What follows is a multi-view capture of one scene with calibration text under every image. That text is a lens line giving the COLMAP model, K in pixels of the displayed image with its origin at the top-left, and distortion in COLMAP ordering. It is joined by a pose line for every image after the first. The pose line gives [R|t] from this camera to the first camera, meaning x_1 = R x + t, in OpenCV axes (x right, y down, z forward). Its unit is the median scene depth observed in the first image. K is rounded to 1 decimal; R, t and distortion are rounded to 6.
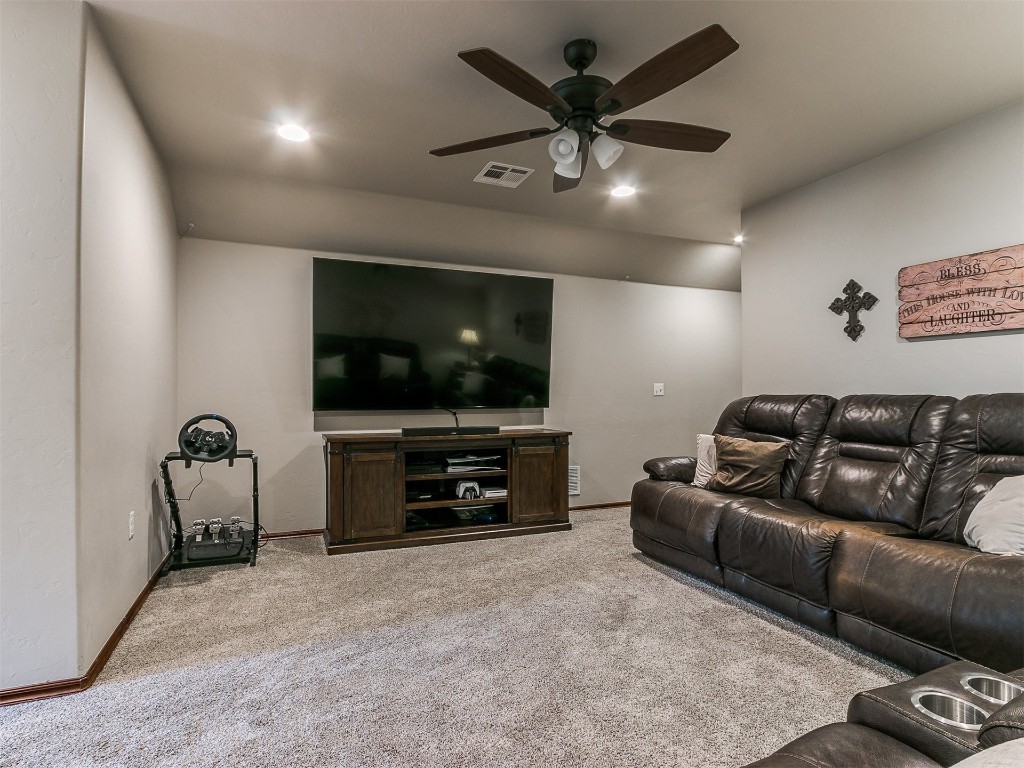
lens RADIAL K [[537.2, 0, 495.3], [0, 537.2, 395.9], [0, 0, 1]] dist [0.003880, 0.000249]
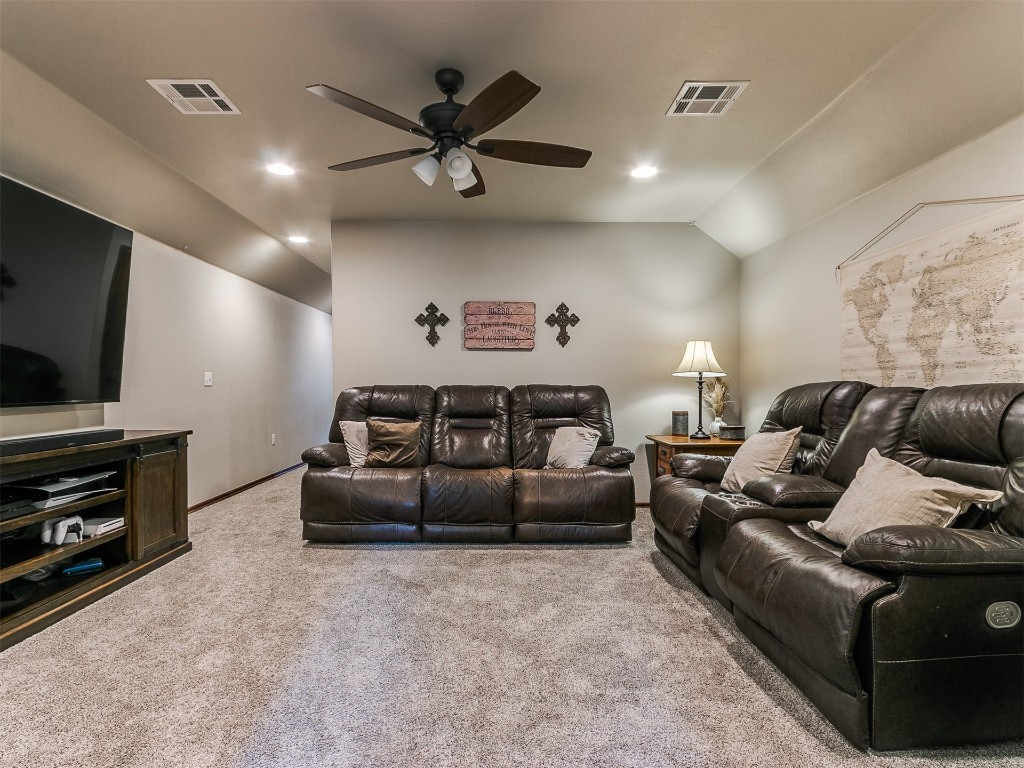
lens RADIAL K [[535.4, 0, 511.9], [0, 535.4, 389.3], [0, 0, 1]] dist [0.001724, 0.000364]
pose [[0.354277, -0.005427, 0.935125, -0.570353], [0.000984, 0.999985, 0.005431, 0.001114], [-0.935140, -0.001003, 0.354277, 0.325107]]
